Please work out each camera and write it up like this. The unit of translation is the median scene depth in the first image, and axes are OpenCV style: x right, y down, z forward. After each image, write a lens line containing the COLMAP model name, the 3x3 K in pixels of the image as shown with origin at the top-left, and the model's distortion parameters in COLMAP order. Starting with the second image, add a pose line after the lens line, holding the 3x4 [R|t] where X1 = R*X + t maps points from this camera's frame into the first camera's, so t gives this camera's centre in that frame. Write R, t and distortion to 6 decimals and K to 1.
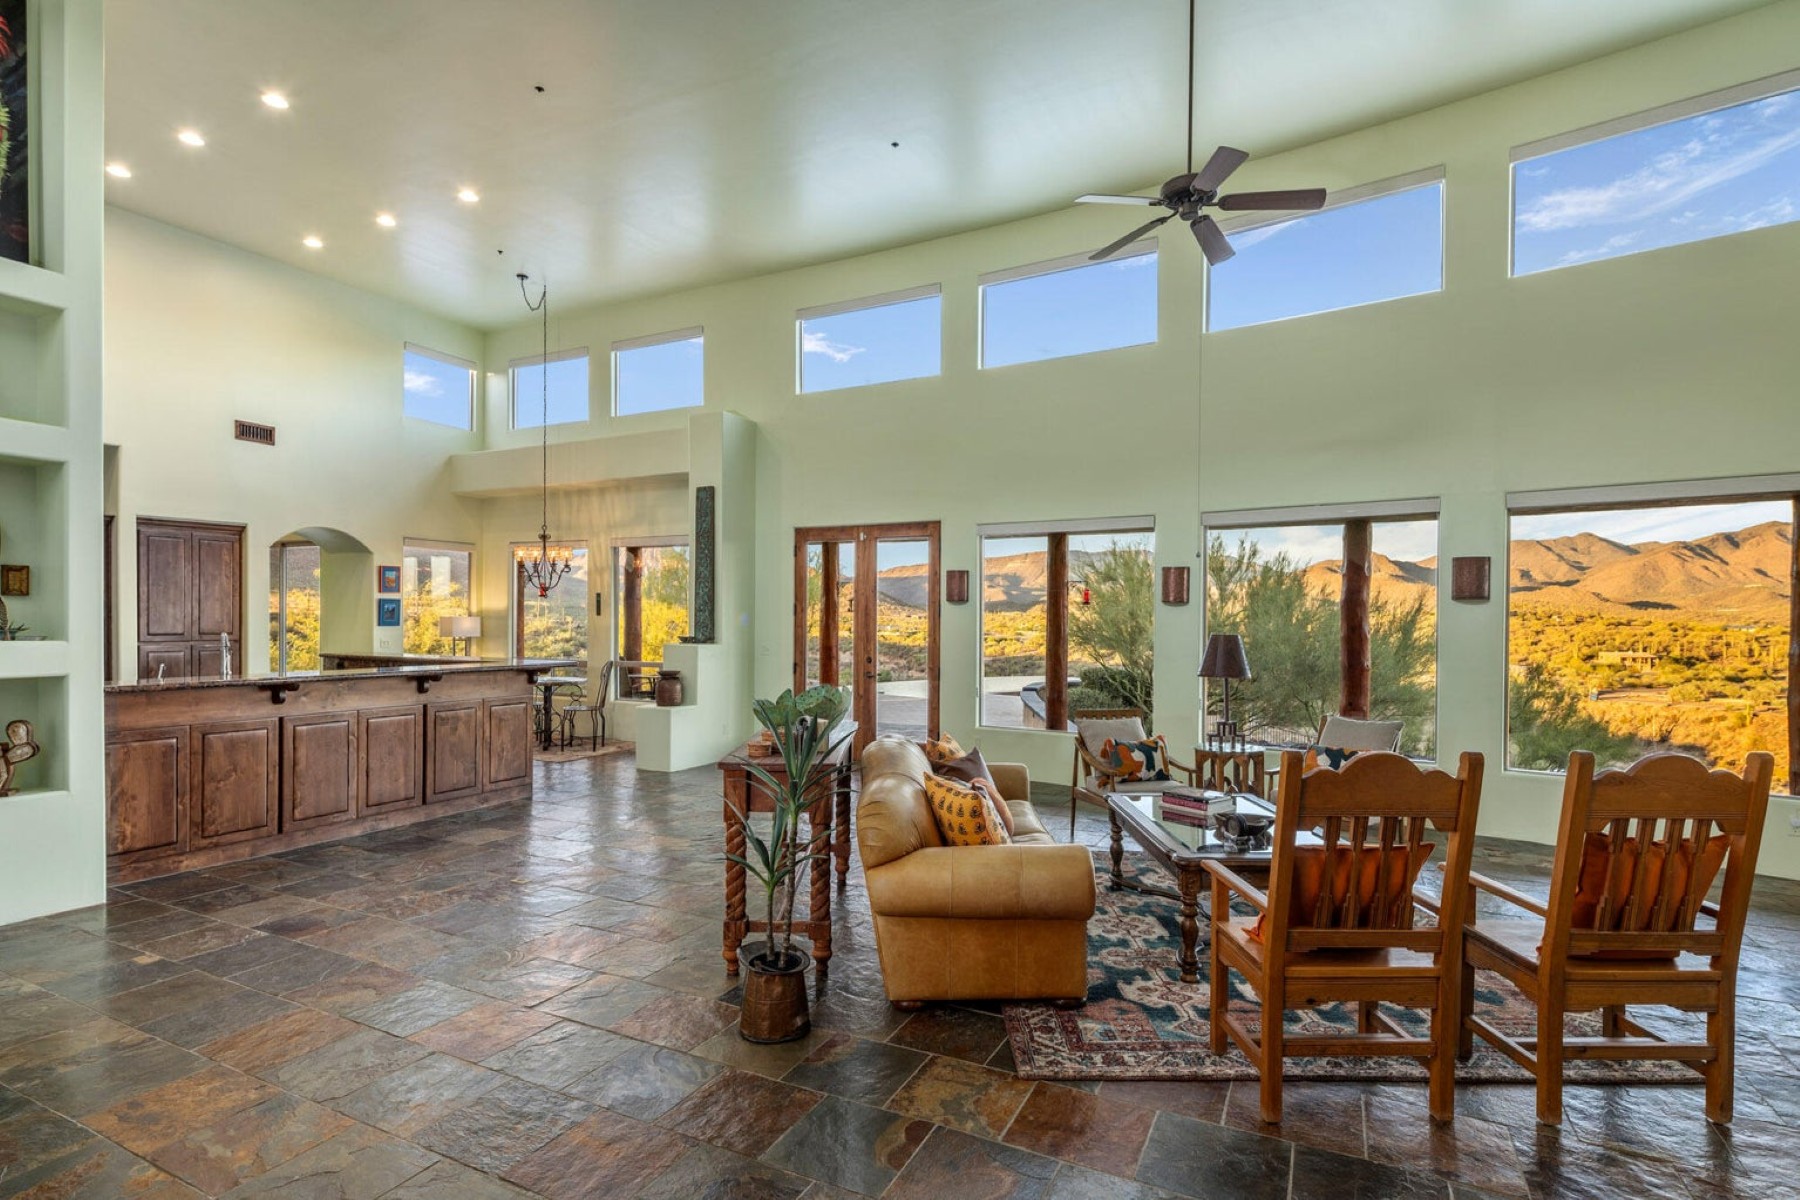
lens RADIAL K [[881.1, 0, 908.7], [0, 881.1, 626.3], [0, 0, 1]] dist [0.004910, 0.001862]
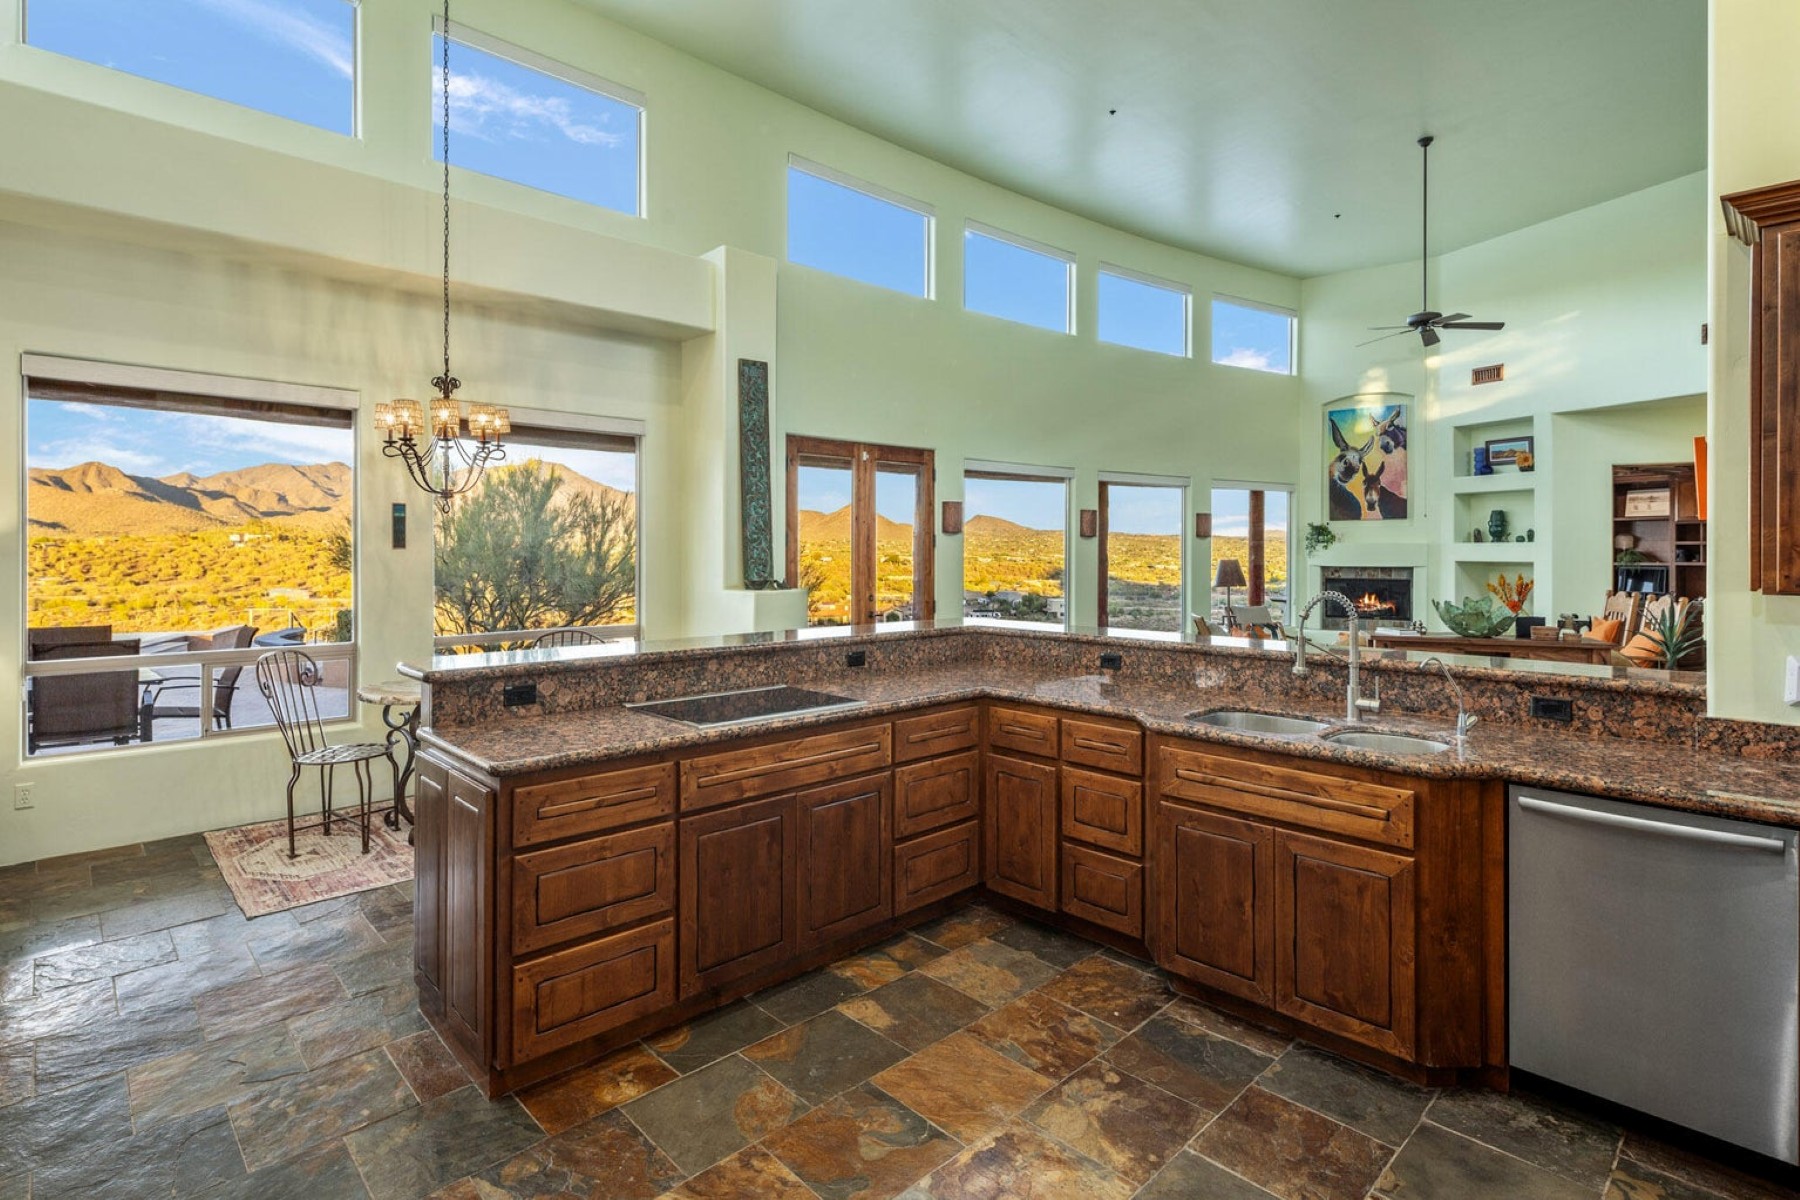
lens RADIAL K [[881.1, 0, 883.6], [0, 881.1, 547.1], [0, 0, 1]] dist [0.004910, 0.001862]
pose [[0.340660, -0.005555, 0.940170, -0.867690], [0.008769, 0.999958, 0.002731, -0.014468], [-0.940146, 0.007314, 0.340694, 0.692129]]
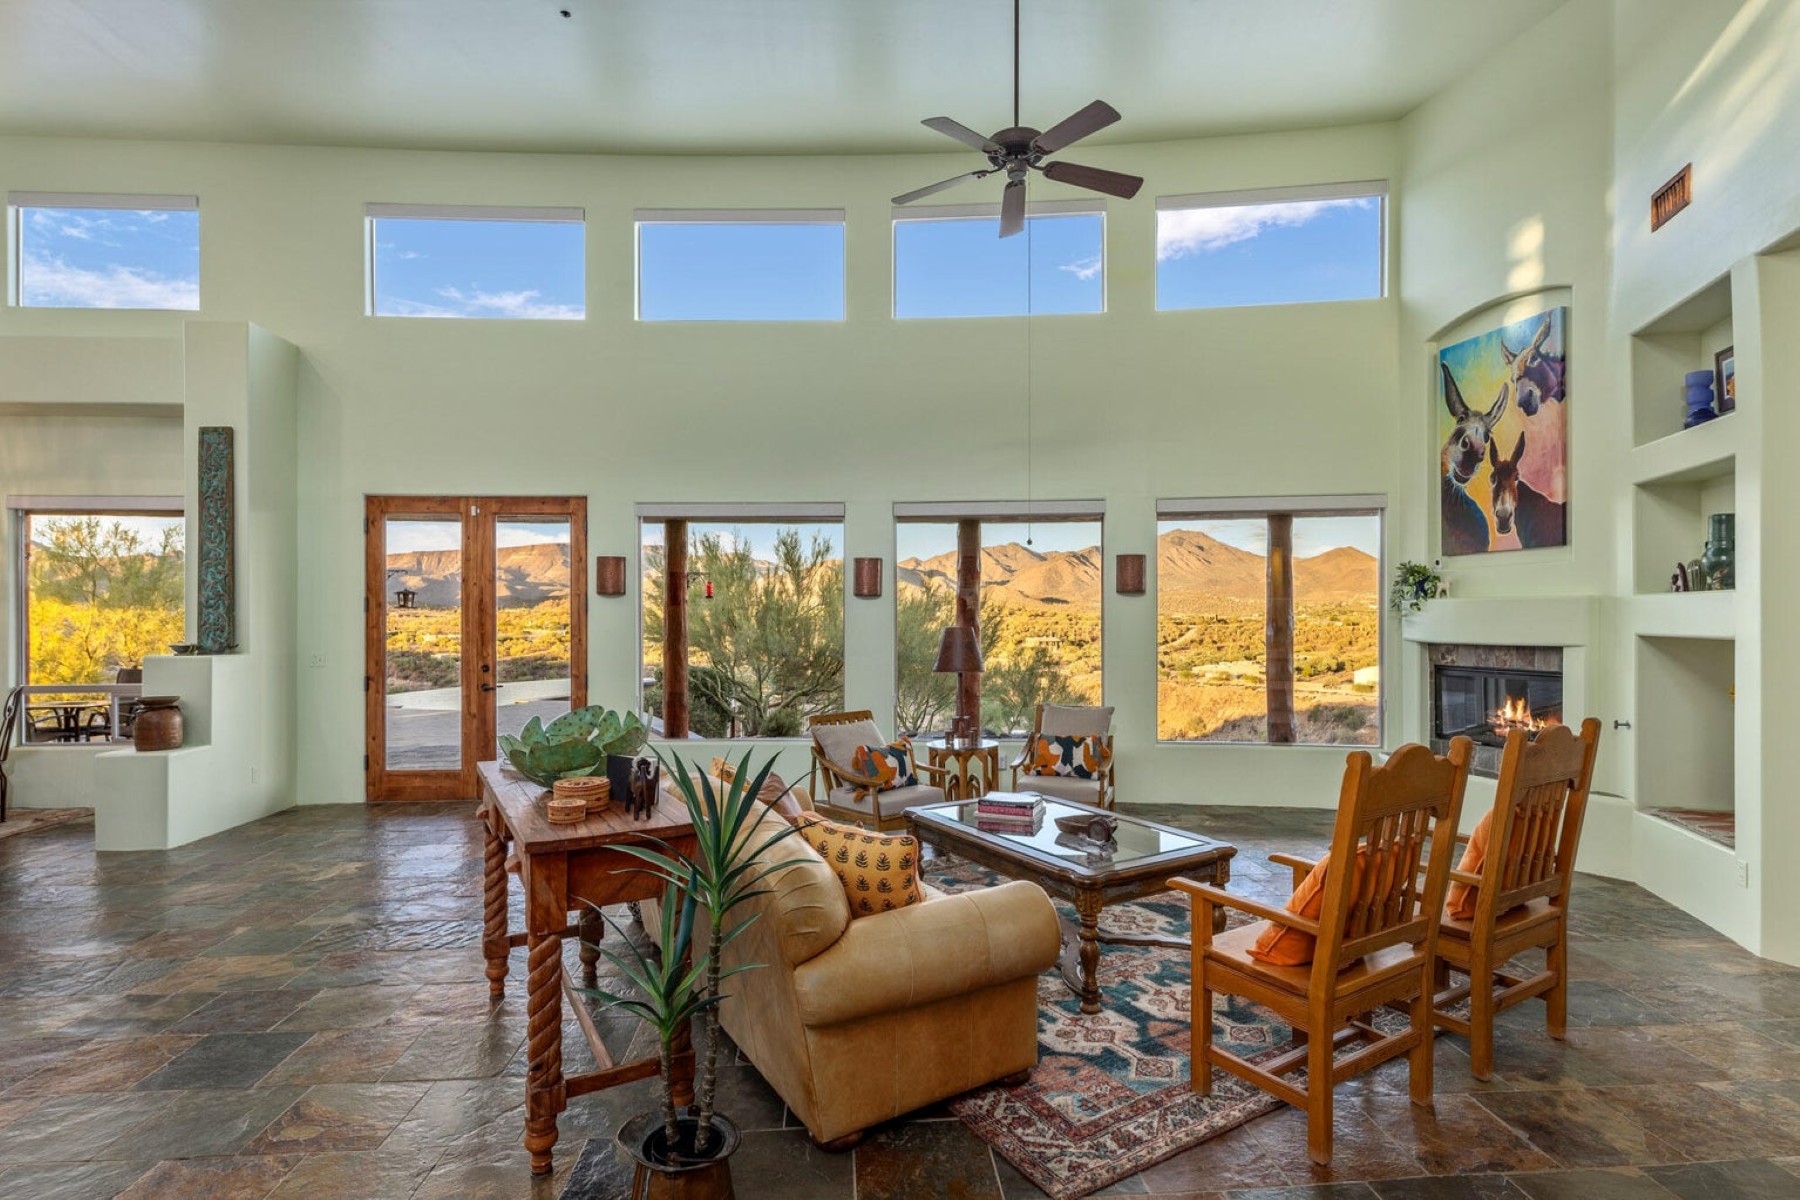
lens RADIAL K [[881.1, 0, 904.2], [0, 881.1, 614.0], [0, 0, 1]] dist [0.004910, 0.001862]
pose [[0.858602, -0.008908, 0.512565, -0.127994], [0.013612, 0.999893, -0.005423, -0.000928], [-0.512461, 0.011633, 0.858631, 0.133346]]
